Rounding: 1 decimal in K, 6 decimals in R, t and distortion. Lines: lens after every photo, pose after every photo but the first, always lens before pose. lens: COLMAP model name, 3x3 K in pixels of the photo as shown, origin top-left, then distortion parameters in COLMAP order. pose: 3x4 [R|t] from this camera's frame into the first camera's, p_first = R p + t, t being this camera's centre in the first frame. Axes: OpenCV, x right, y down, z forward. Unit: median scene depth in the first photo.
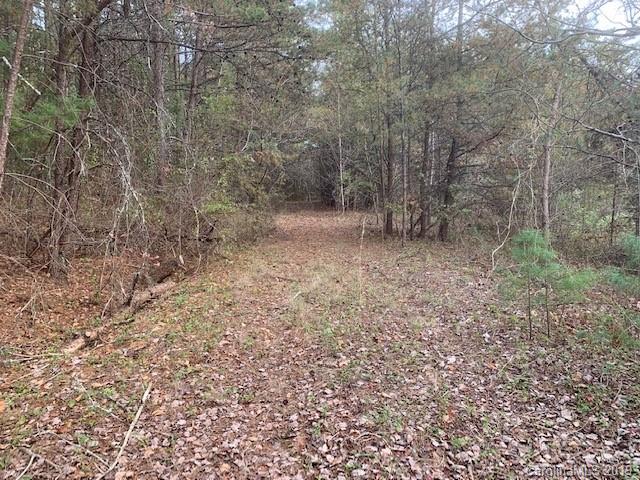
lens RADIAL K [[487.7, 0, 319.6], [0, 487.7, 240.5], [0, 0, 1]] dist [-0.008005, -0.002468]
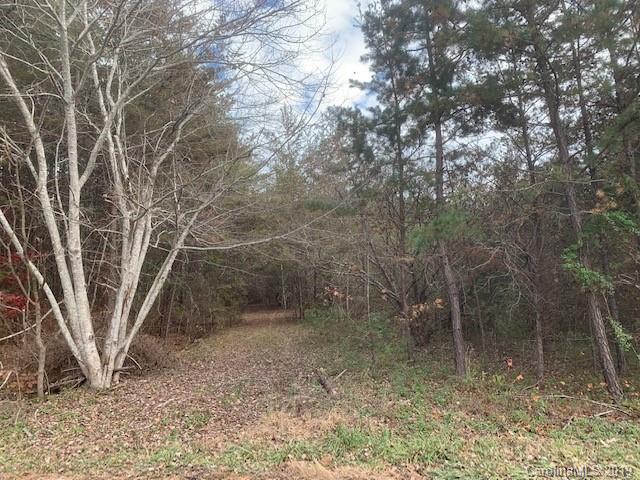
lens RADIAL K [[487.7, 0, 321.1], [0, 487.7, 242.0], [0, 0, 1]] dist [-0.008005, -0.002468]
pose [[0.996845, -0.043522, 0.066371, 0.087647], [0.055486, 0.980083, -0.190682, 0.046472], [-0.056750, 0.193763, 0.979406, -0.795808]]
